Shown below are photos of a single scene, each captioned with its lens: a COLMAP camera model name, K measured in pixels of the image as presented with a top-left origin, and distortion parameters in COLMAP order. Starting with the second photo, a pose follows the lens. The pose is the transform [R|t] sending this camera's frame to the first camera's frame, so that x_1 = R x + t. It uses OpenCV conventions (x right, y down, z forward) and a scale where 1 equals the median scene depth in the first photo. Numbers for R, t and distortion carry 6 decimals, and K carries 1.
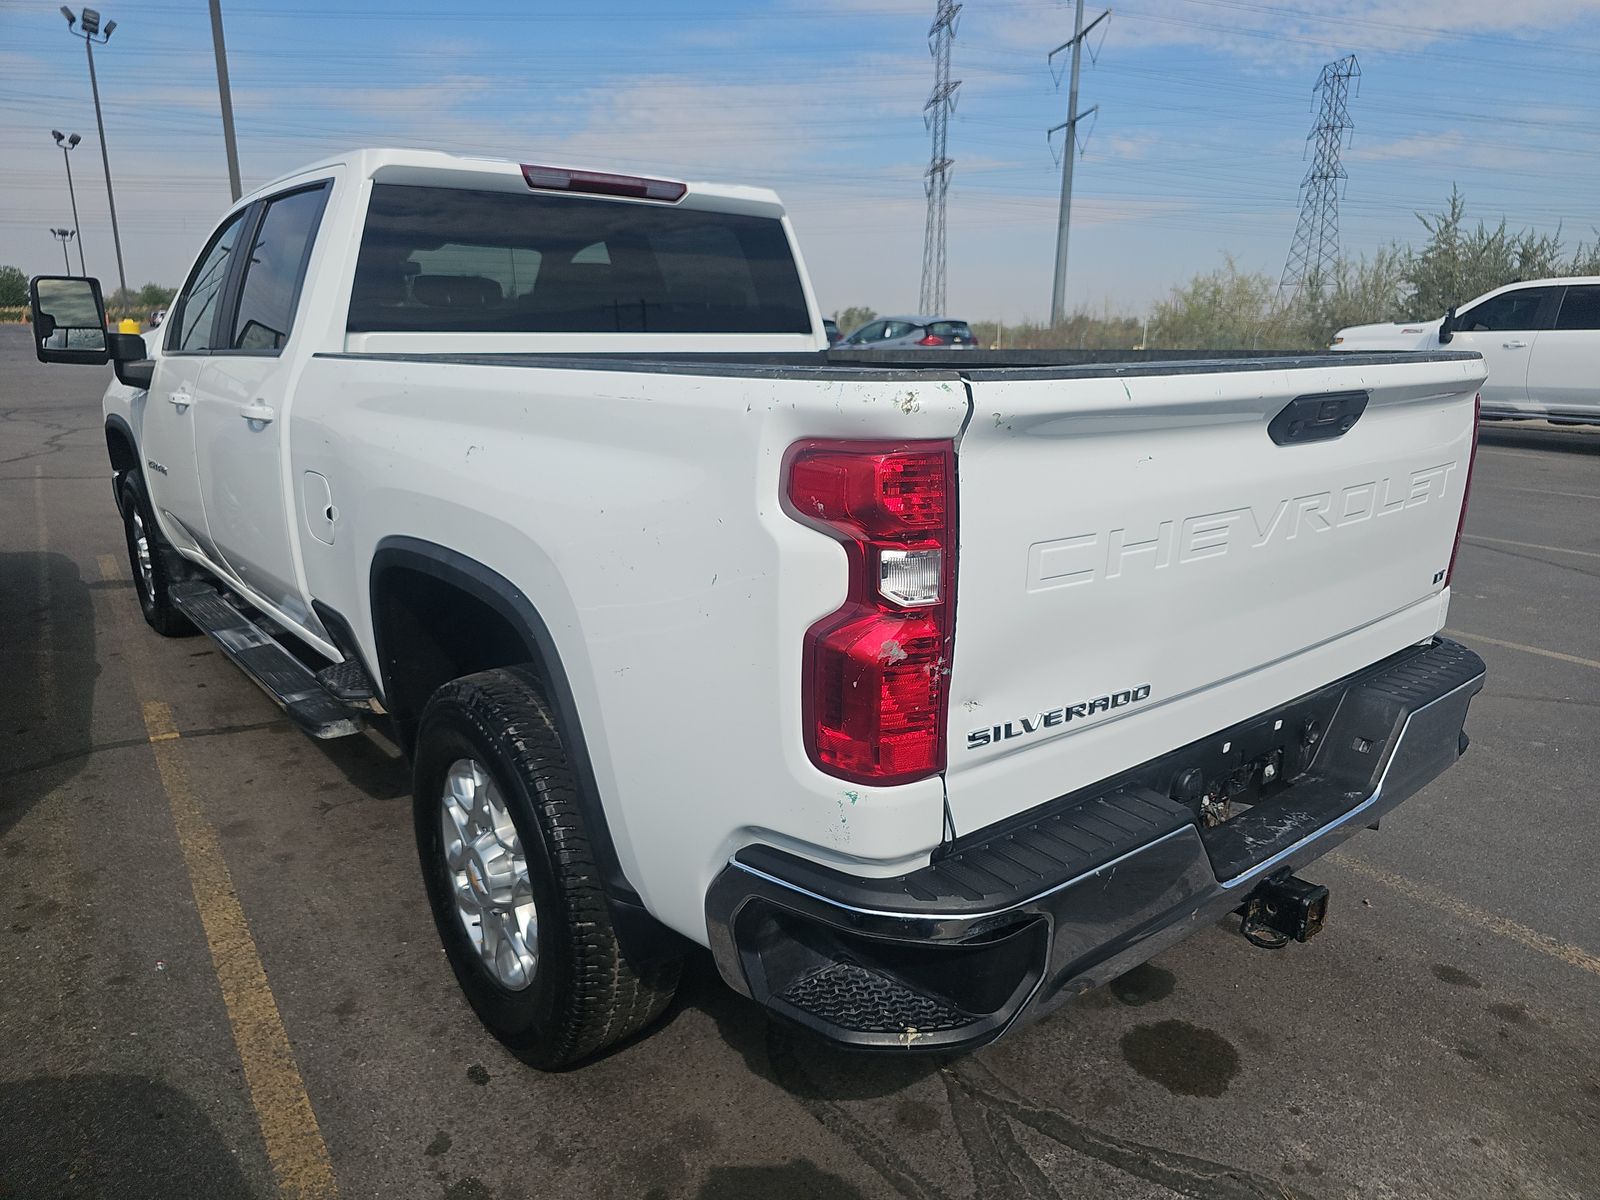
lens RADIAL K [[1064.7, 0, 800.0], [0, 1064.7, 600.0], [0, 0, 1]] dist [0.078759, -0.065336]
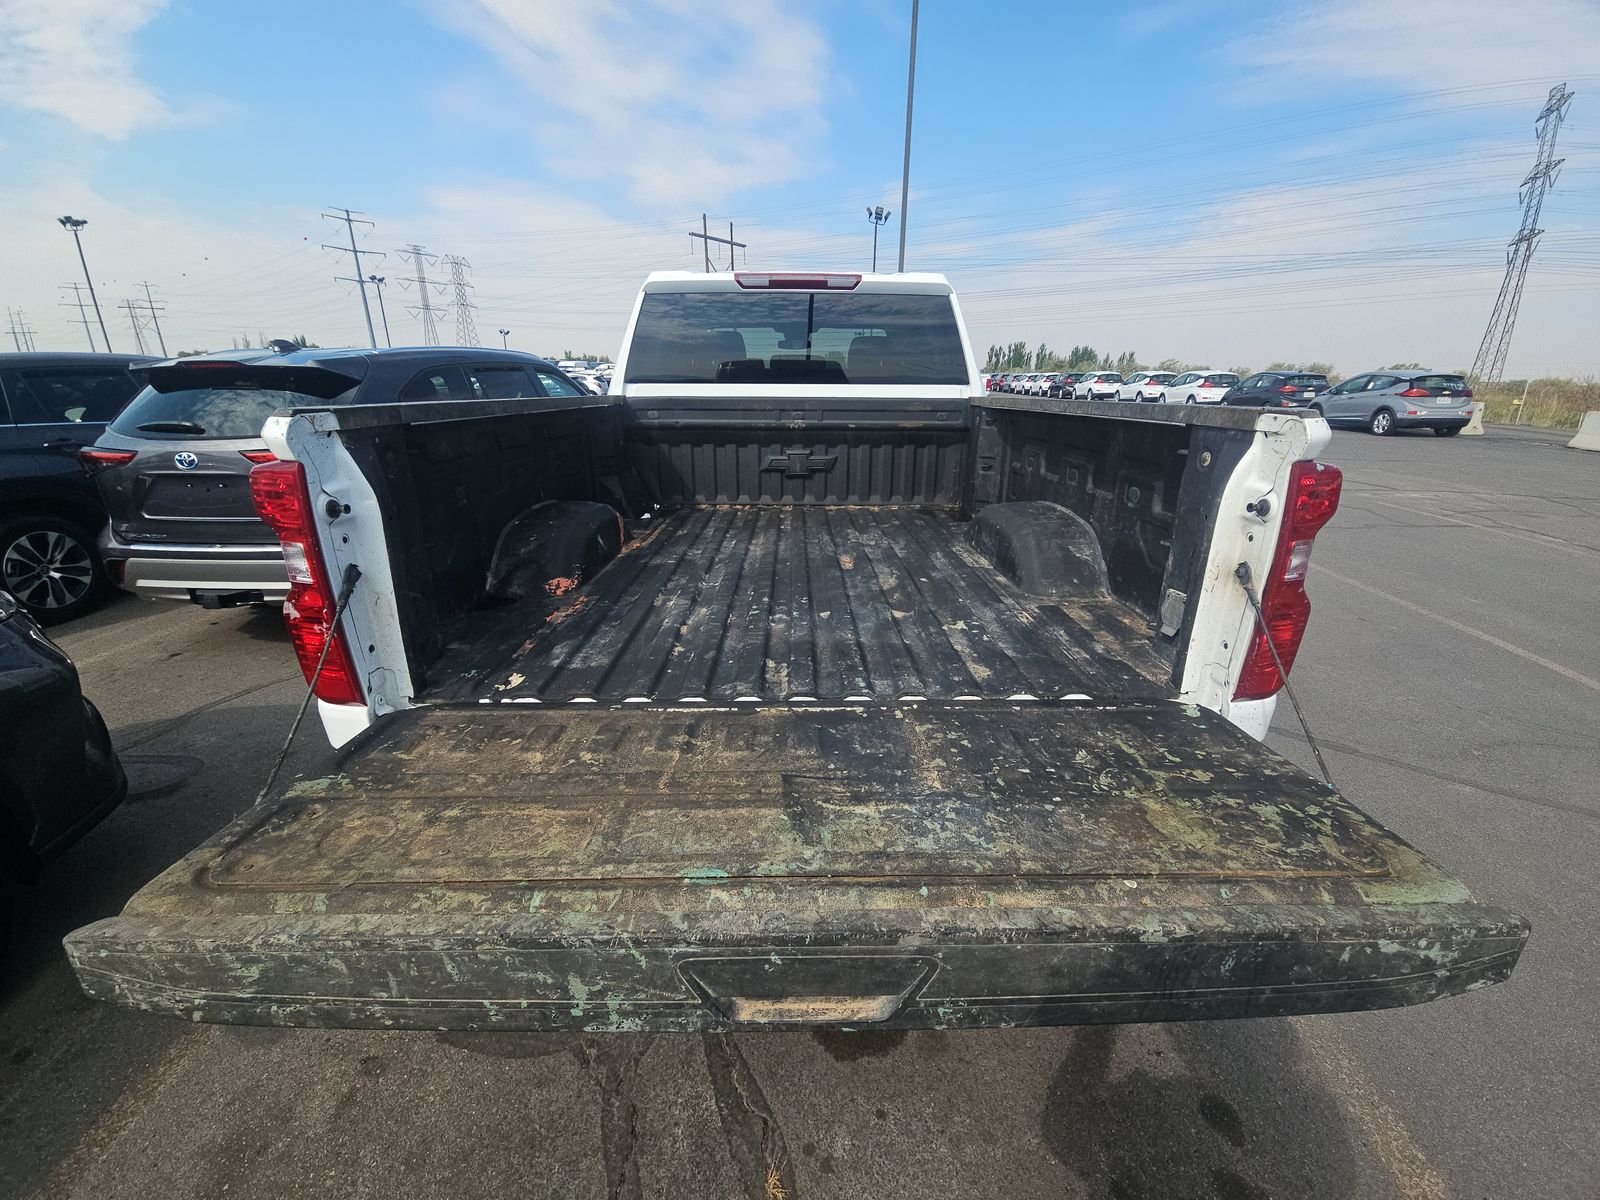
lens RADIAL K [[646.5, 0, 803.1], [0, 646.5, 612.2], [0, 0, 1]] dist [0.042994, -0.026154]
pose [[0.778342, 0.209703, -0.591784, 0.076051], [-0.156562, 0.977622, 0.140511, -0.011873], [0.608006, -0.016715, 0.793756, 0.048686]]
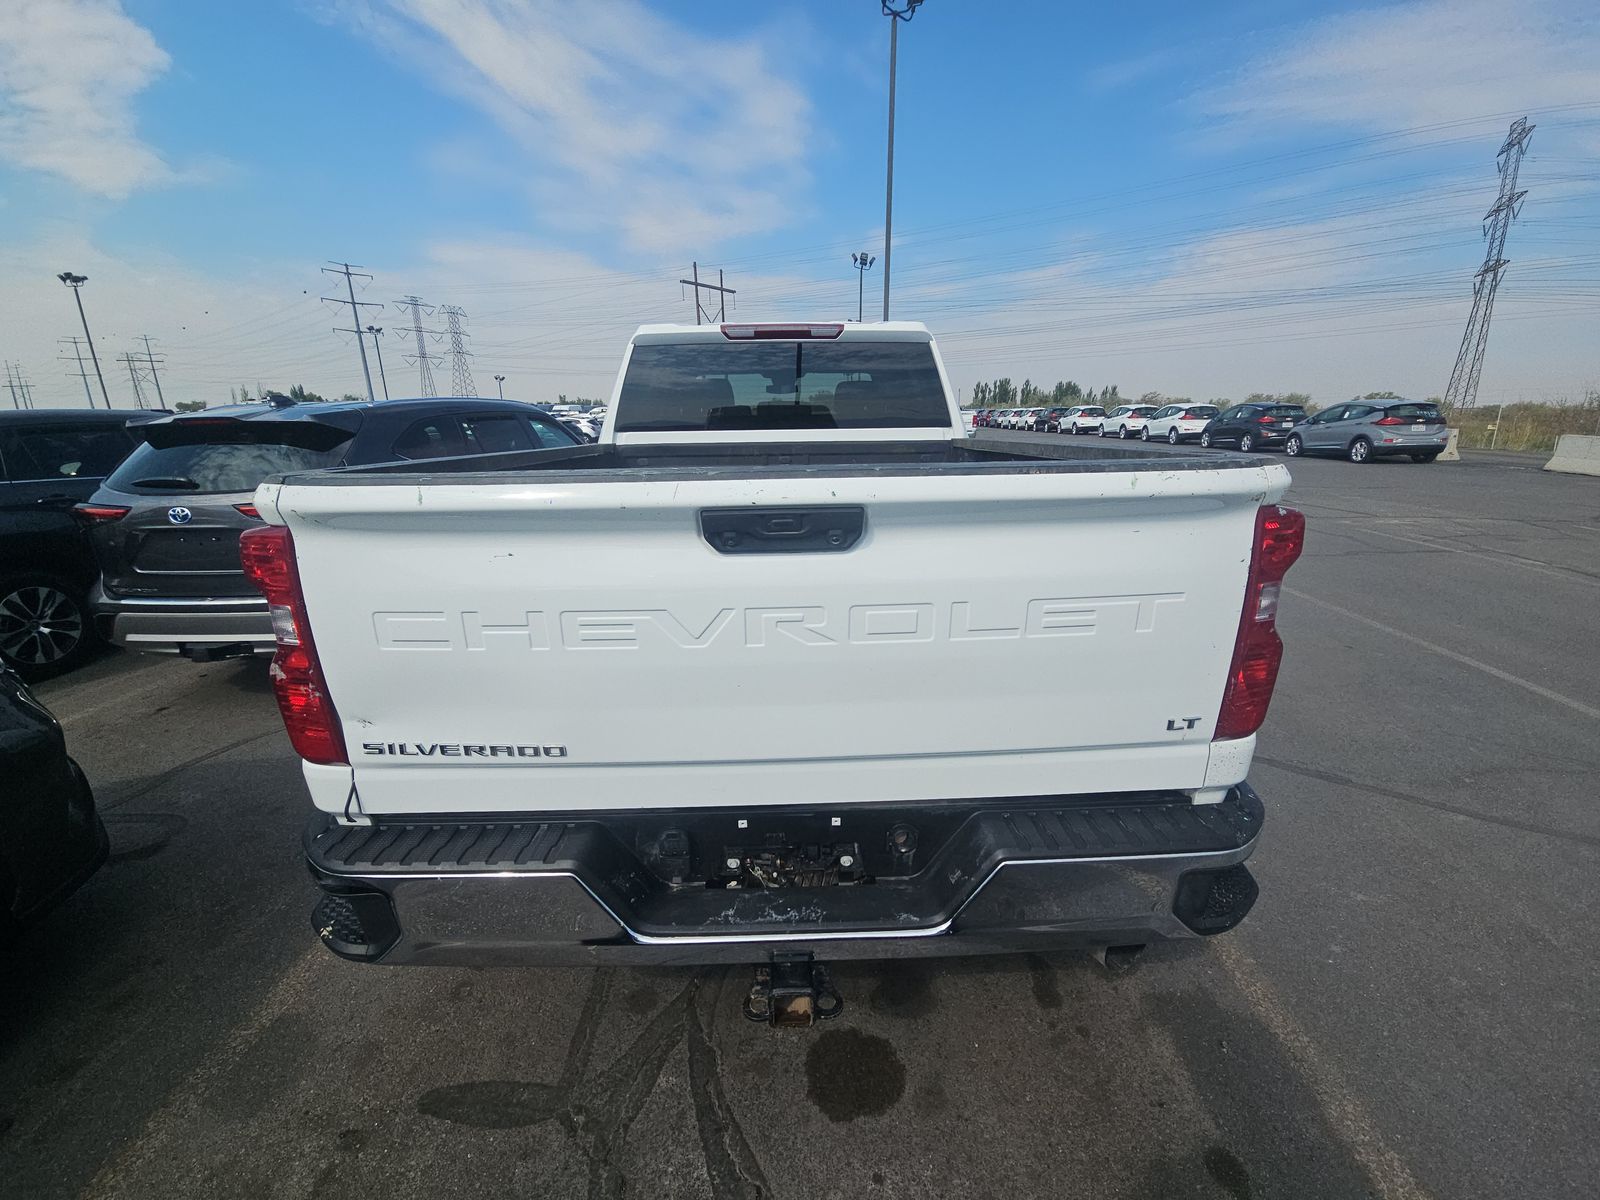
lens RADIAL K [[648.8, 0, 803.6], [0, 648.8, 609.9], [0, 0, 1]] dist [0.037819, -0.023614]
pose [[0.786673, 0.159836, -0.596320, 0.077352], [-0.136345, 0.987034, 0.084694, -0.013593], [0.602126, 0.014679, 0.798266, 0.048618]]
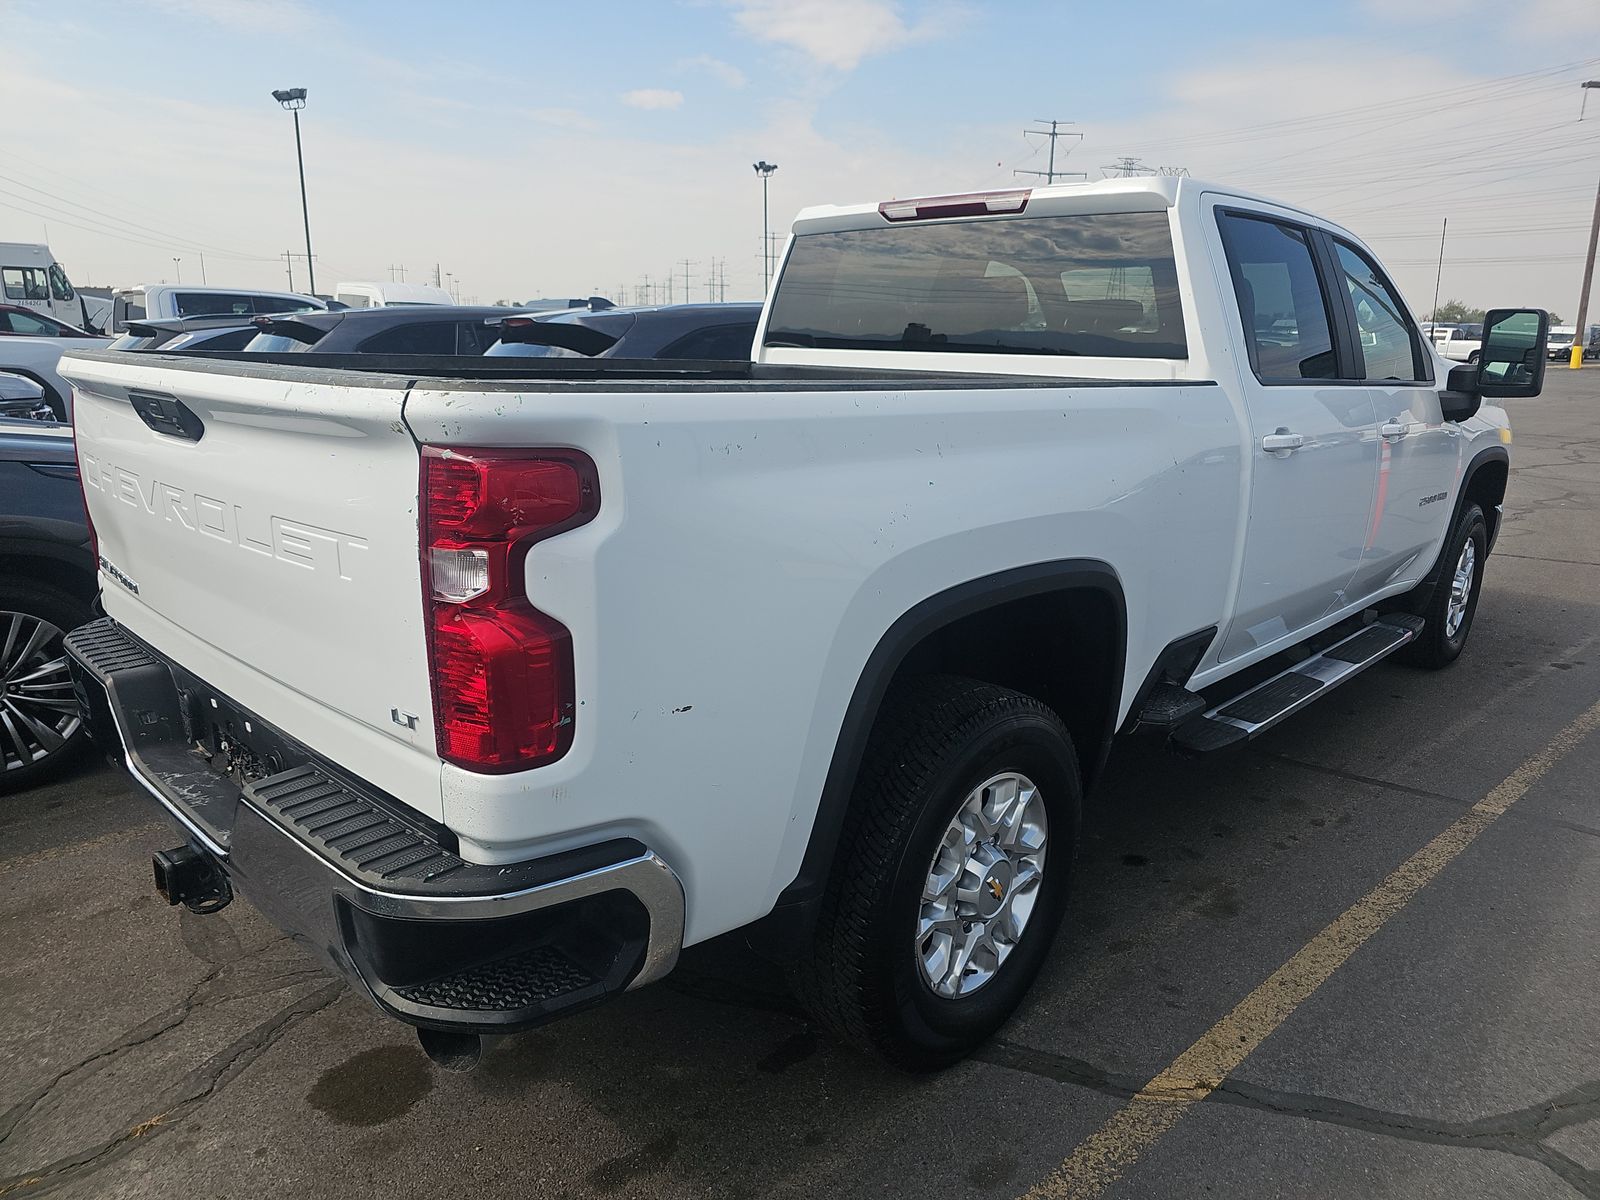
lens RADIAL K [[1064.7, 0, 800.0], [0, 1064.7, 600.0], [0, 0, 1]] dist [0.078759, -0.065336]
pose [[0.110143, 0.238793, -0.964804, 0.147128], [-0.267708, 0.941963, 0.202579, -0.034445], [0.957184, 0.235973, 0.167677, 0.131828]]
